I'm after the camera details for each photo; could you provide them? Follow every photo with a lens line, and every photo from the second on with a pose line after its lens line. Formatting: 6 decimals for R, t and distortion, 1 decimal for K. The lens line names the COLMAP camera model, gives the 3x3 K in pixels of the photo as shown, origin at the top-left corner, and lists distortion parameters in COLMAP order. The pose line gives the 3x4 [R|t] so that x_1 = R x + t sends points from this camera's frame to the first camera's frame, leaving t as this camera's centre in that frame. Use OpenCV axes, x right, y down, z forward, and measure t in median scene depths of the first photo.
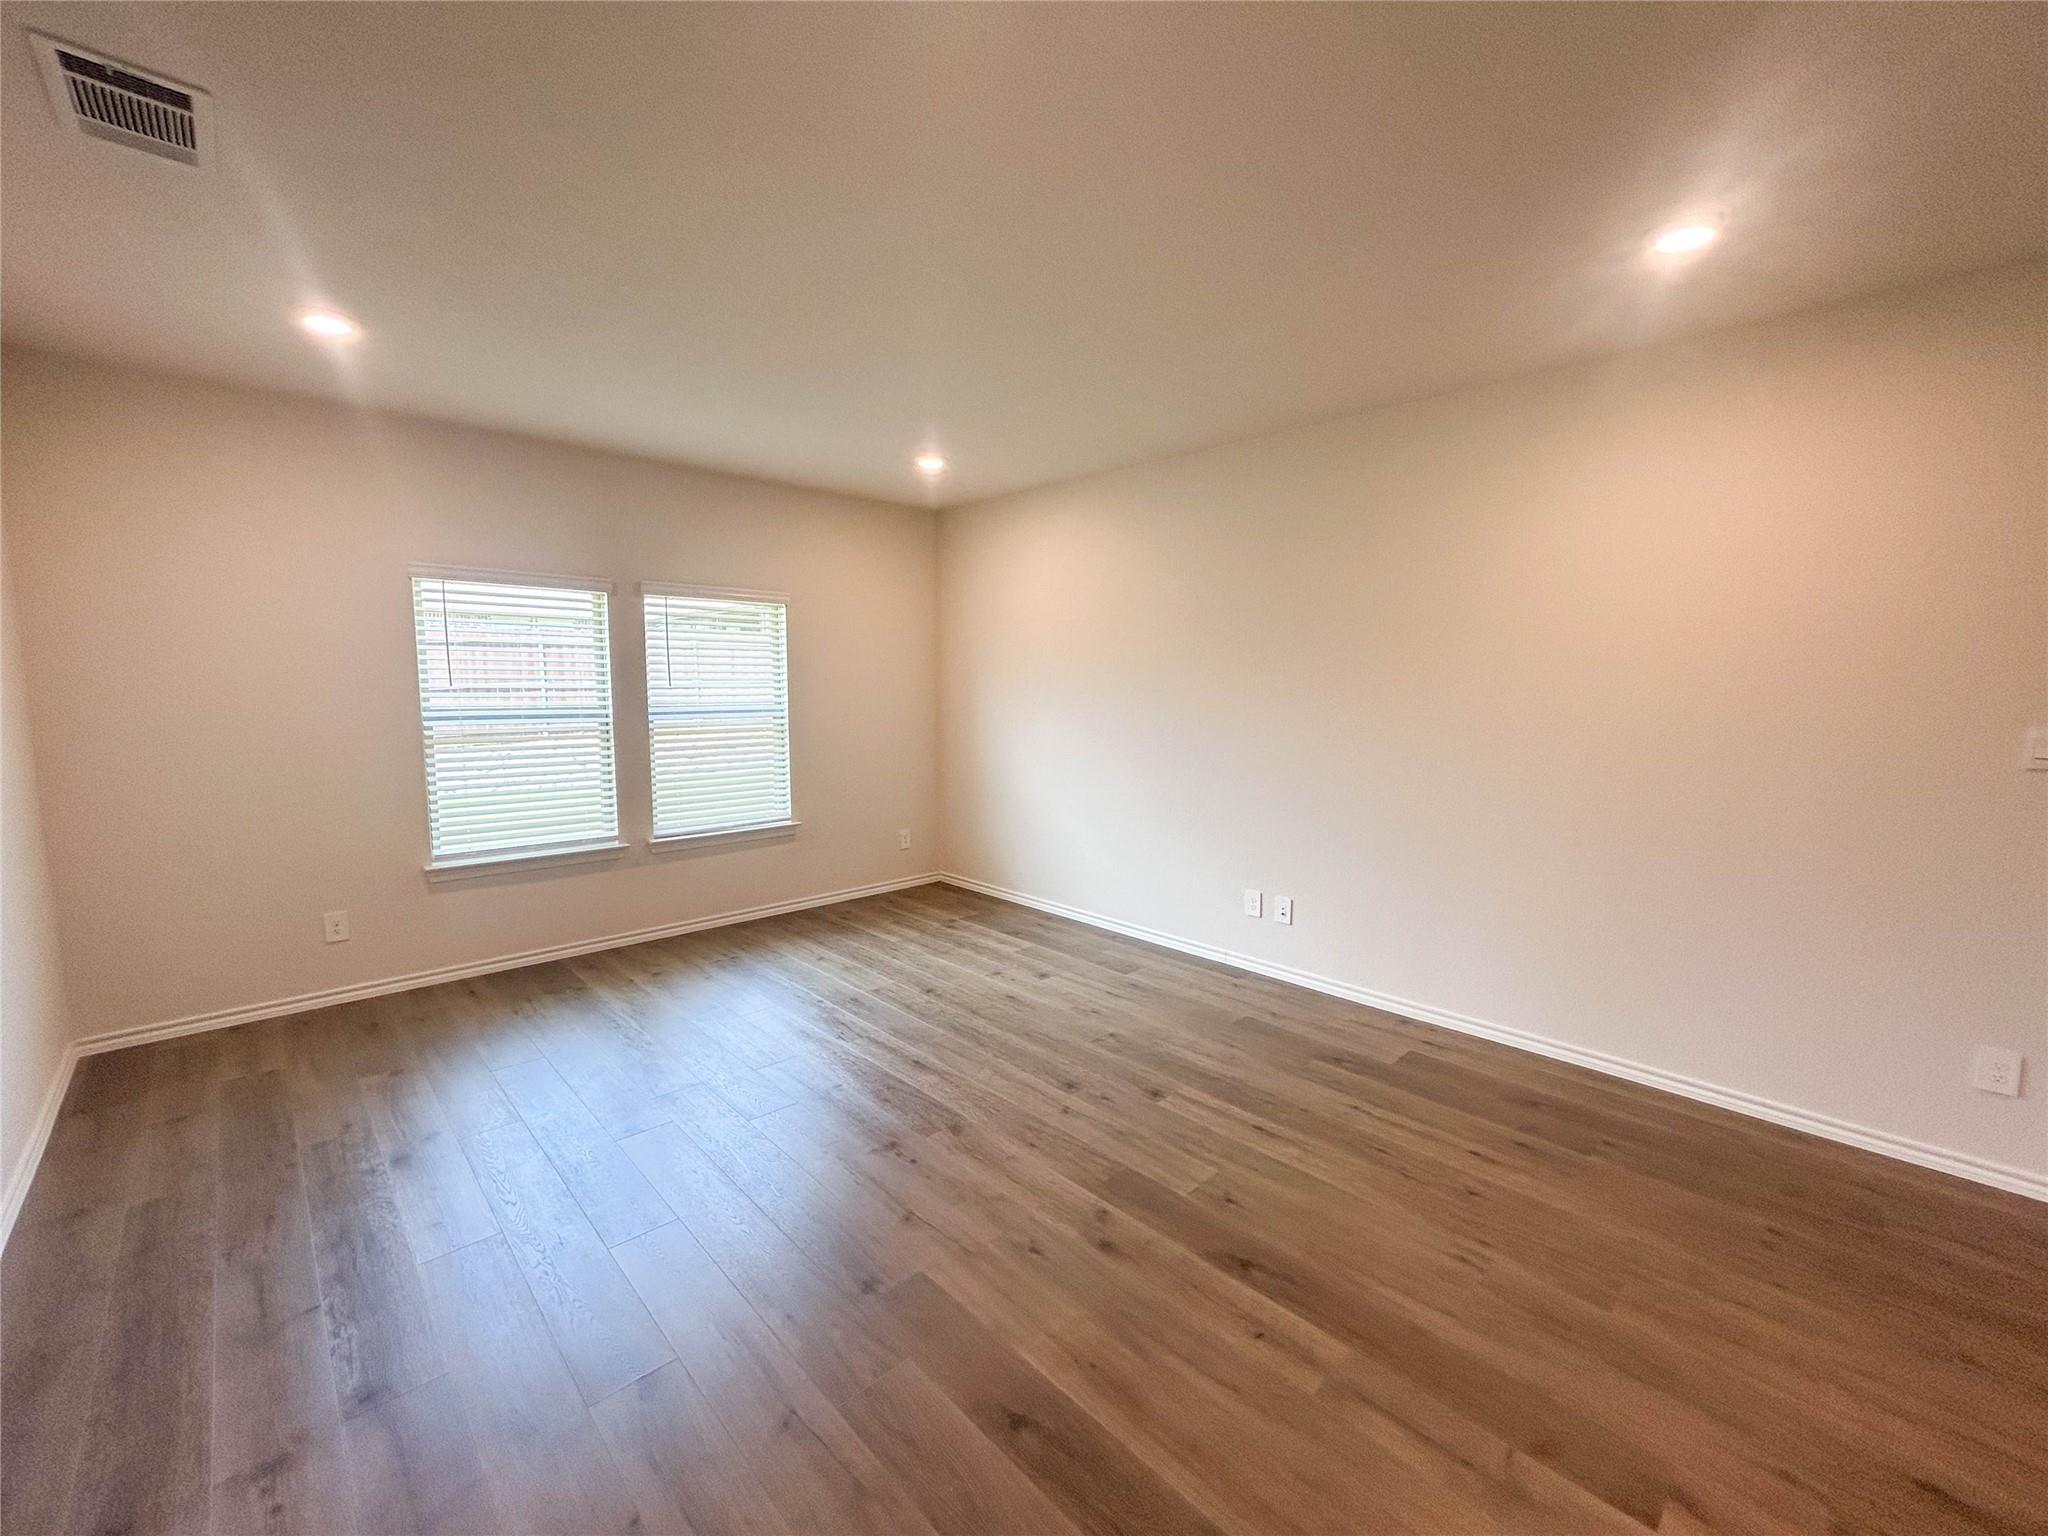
lens RADIAL K [[828.2, 0, 1024.0], [0, 828.2, 768.0], [0, 0, 1]] dist [-0.000242, -0.001014]
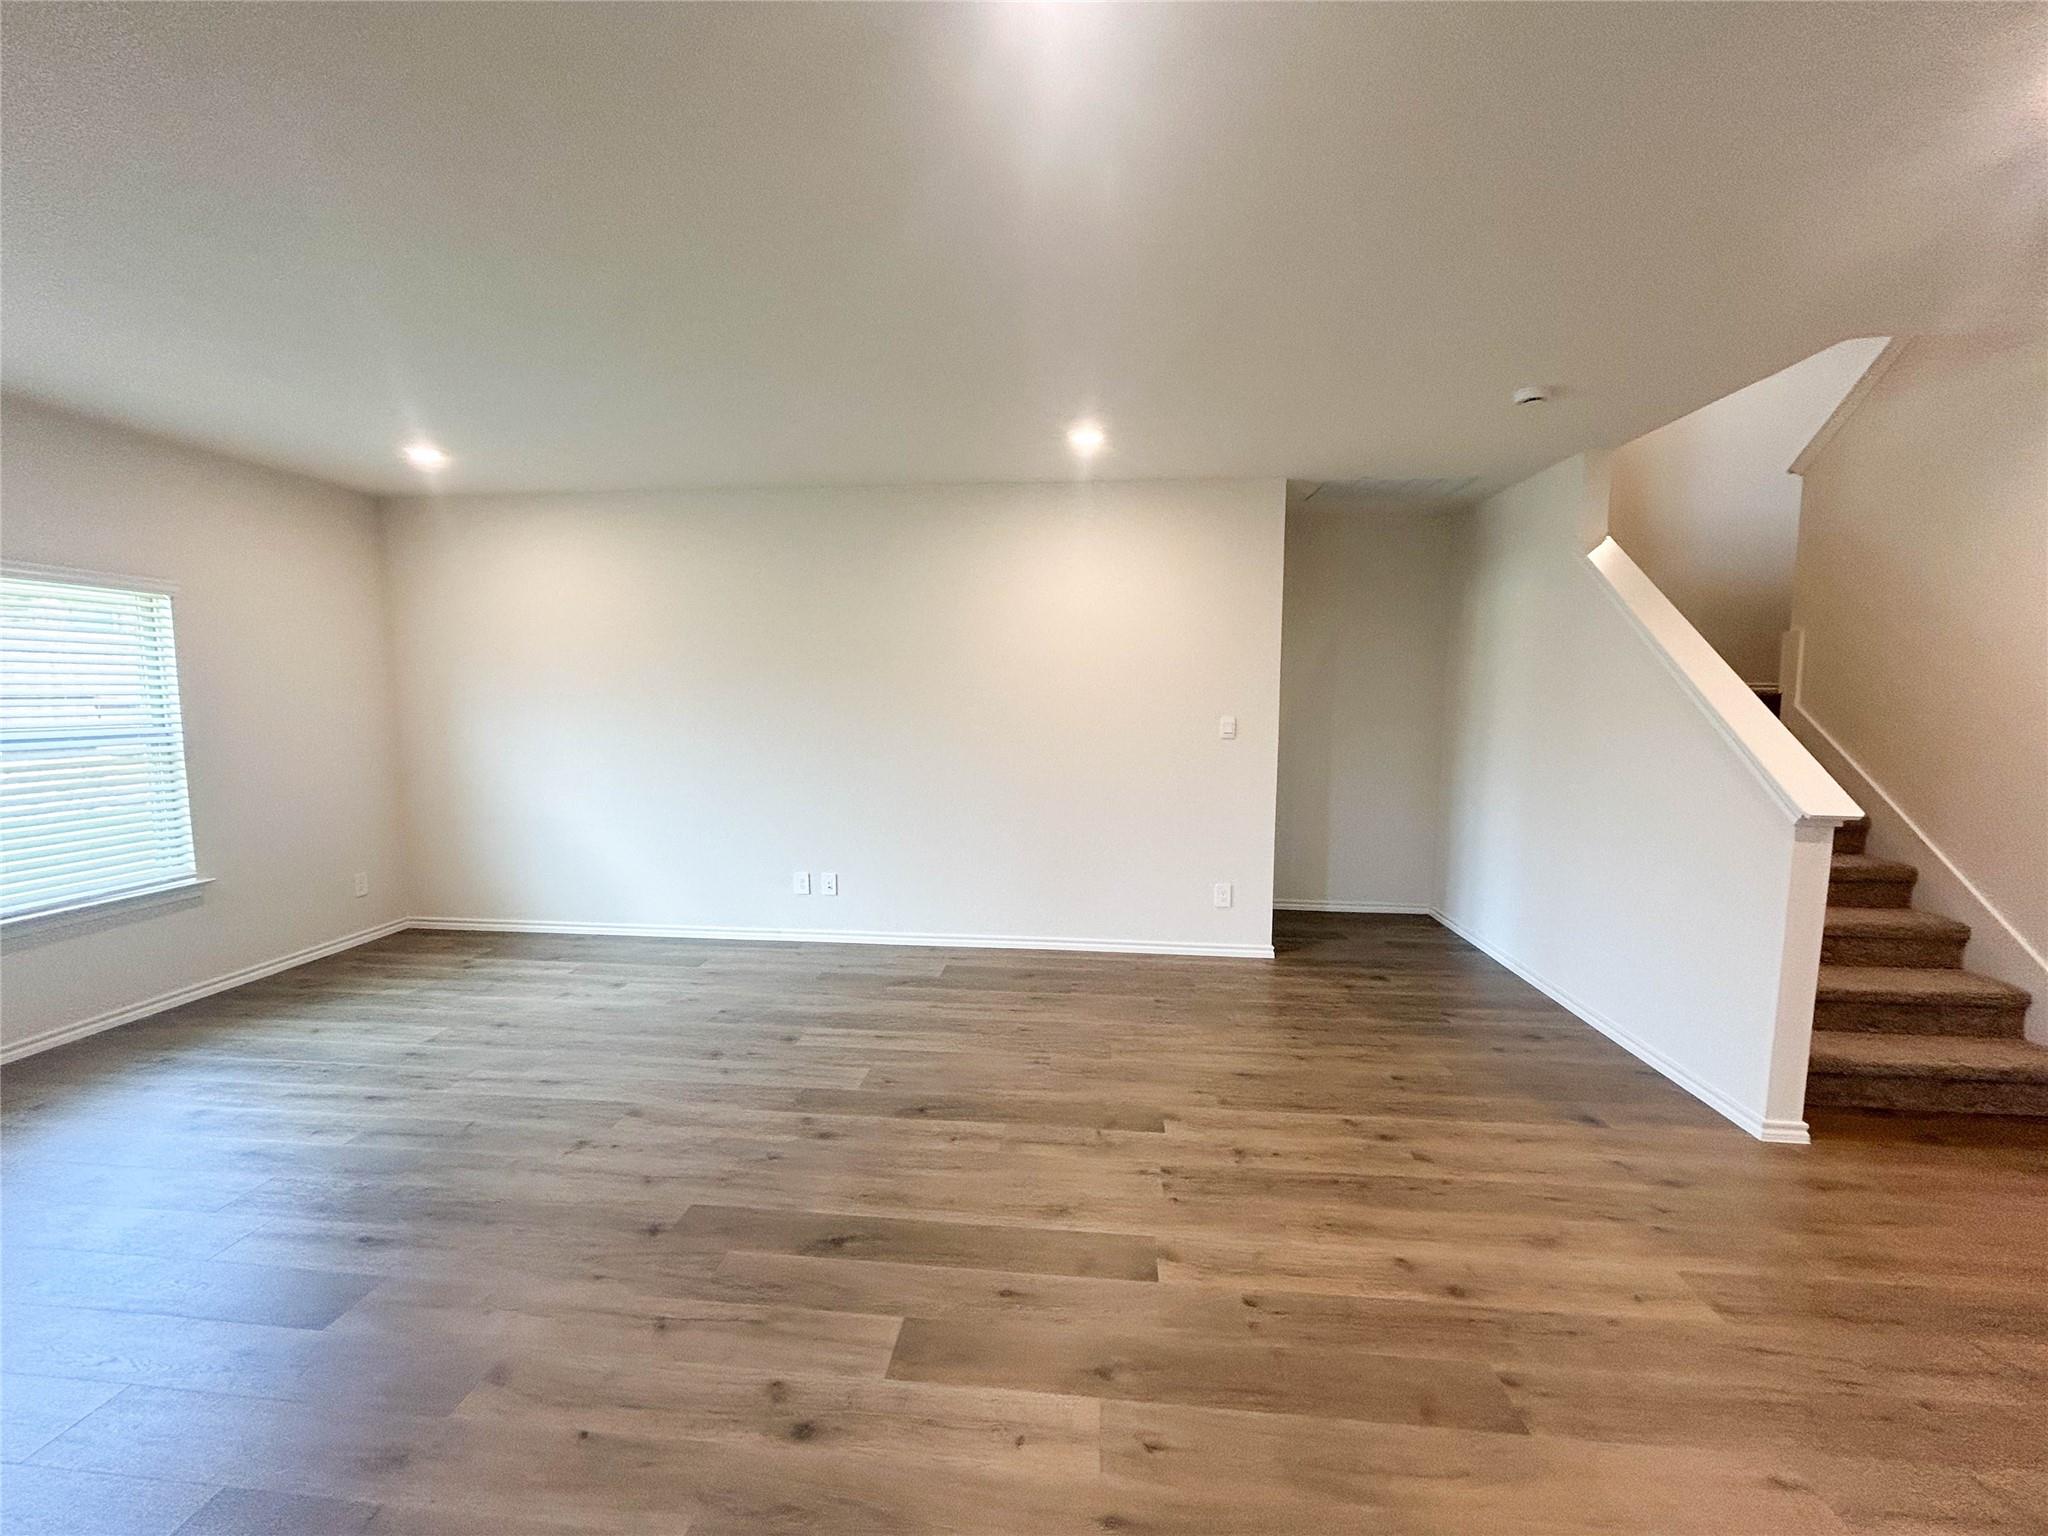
lens RADIAL K [[826.8, 0, 1023.8], [0, 826.8, 775.3], [0, 0, 1]] dist [-0.000653, -0.000299]
pose [[0.754813, -0.066682, 0.652542, -0.287239], [0.070312, 0.997313, 0.020582, 0.010048], [-0.652161, 0.030346, 0.757473, -0.116181]]
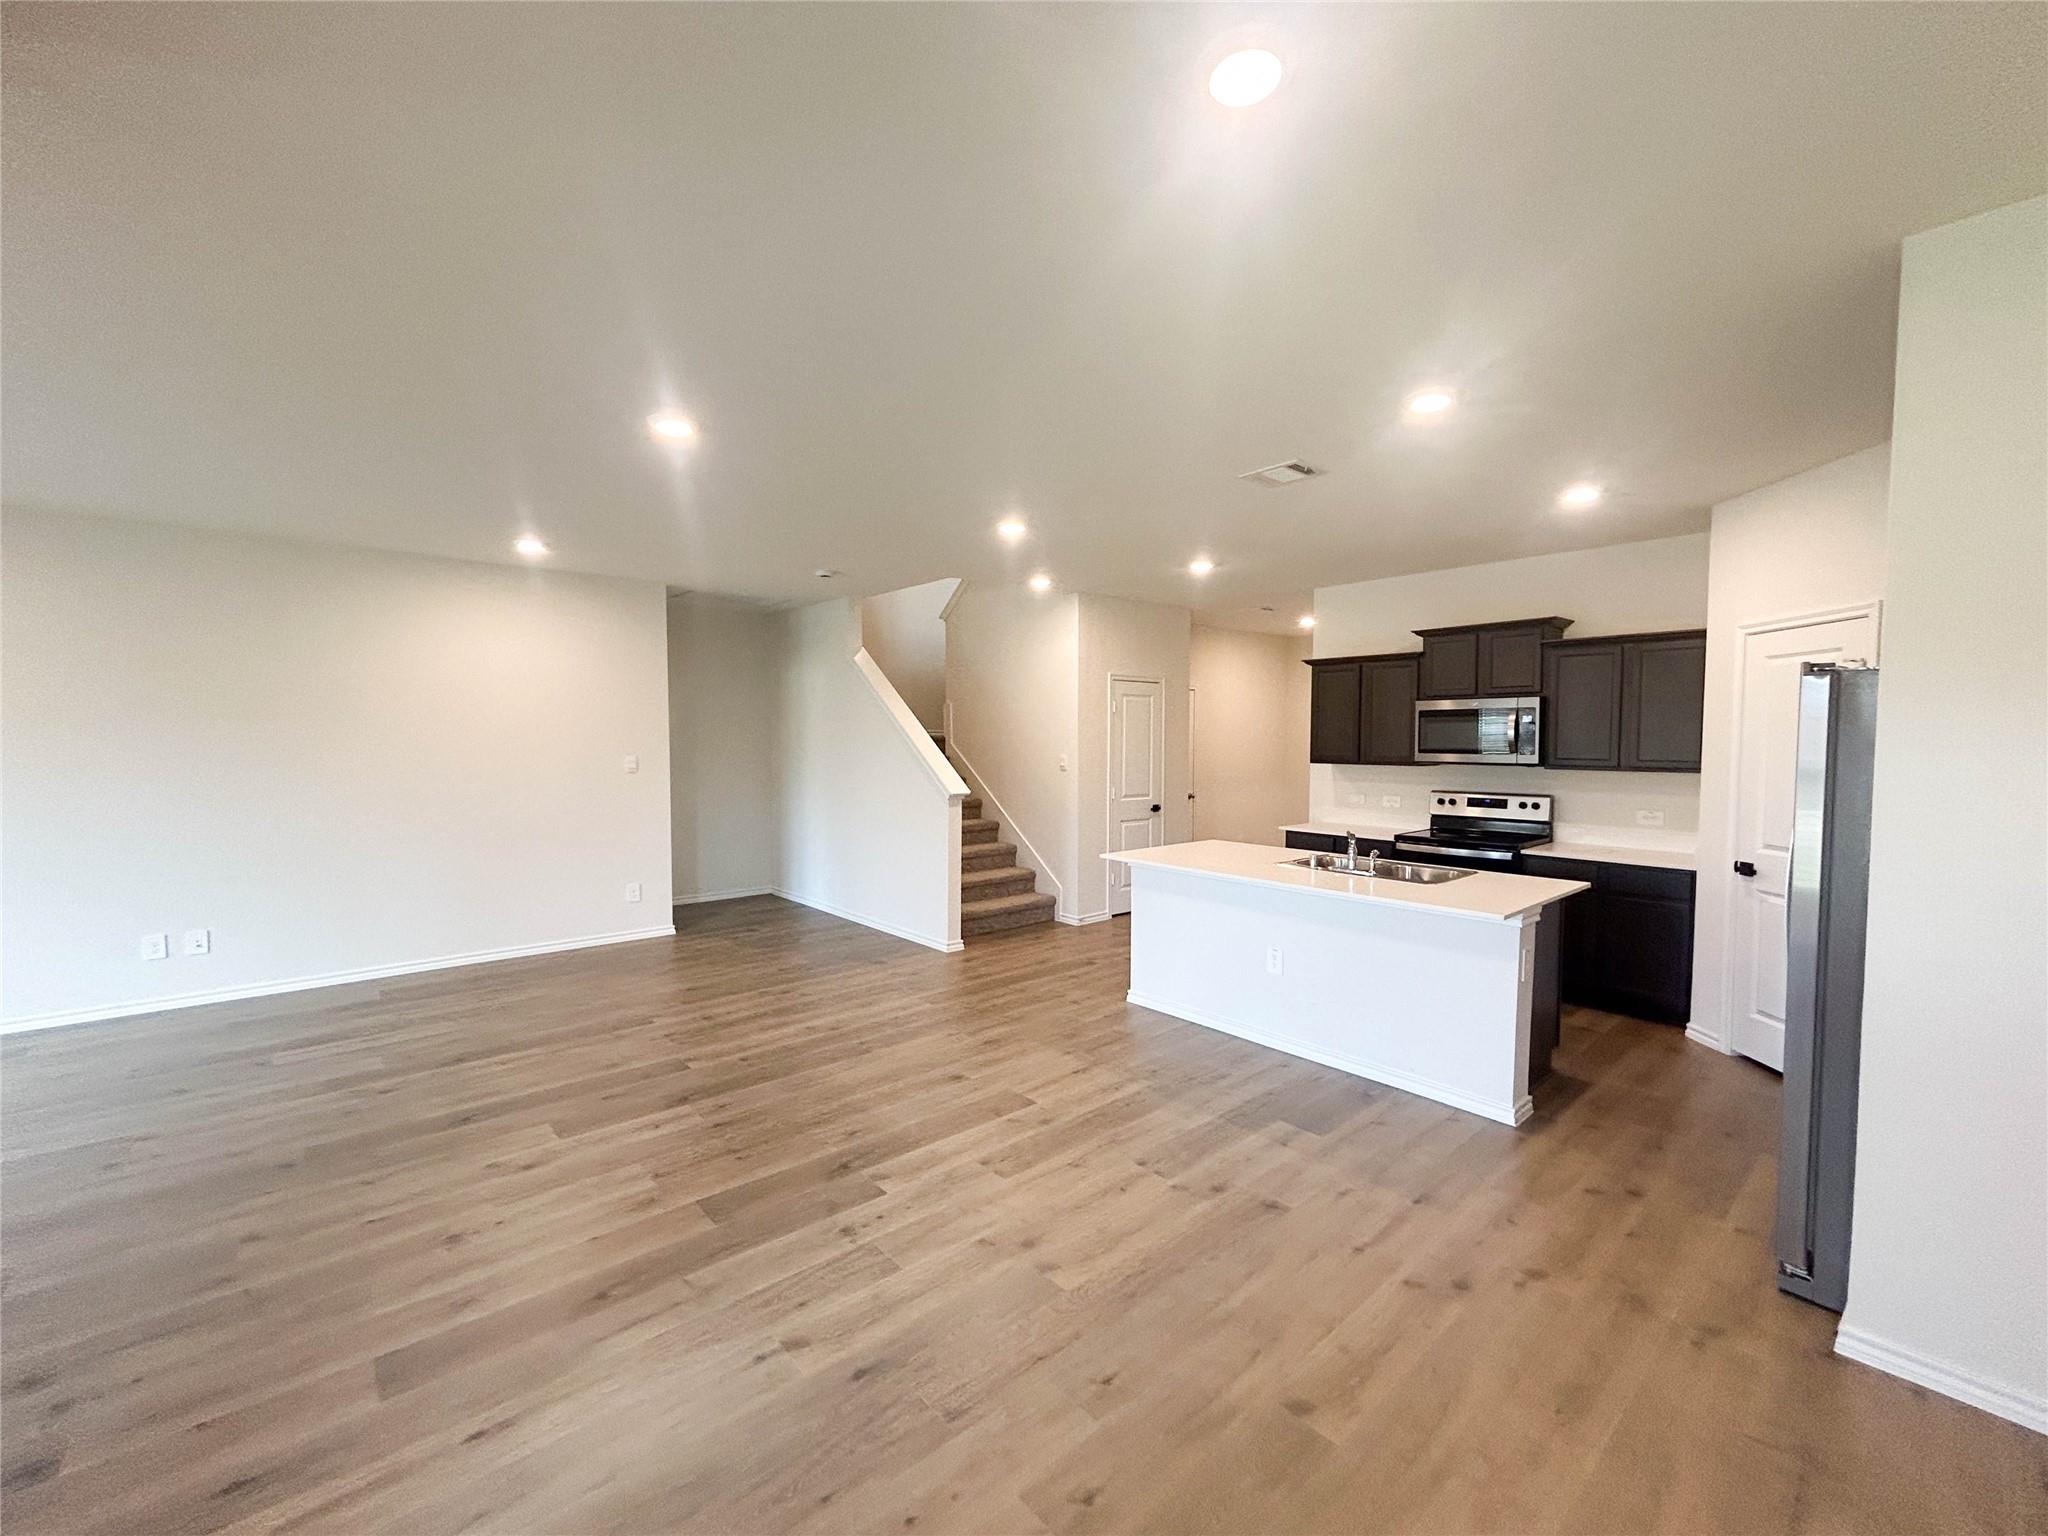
lens RADIAL K [[828.2, 0, 1024.0], [0, 828.2, 768.0], [0, 0, 1]] dist [-0.000242, -0.001014]
pose [[0.040520, -0.043222, 0.998243, -0.883187], [0.106714, 0.993537, 0.038687, 0.012810], [-0.993464, 0.104959, 0.044870, -0.231388]]
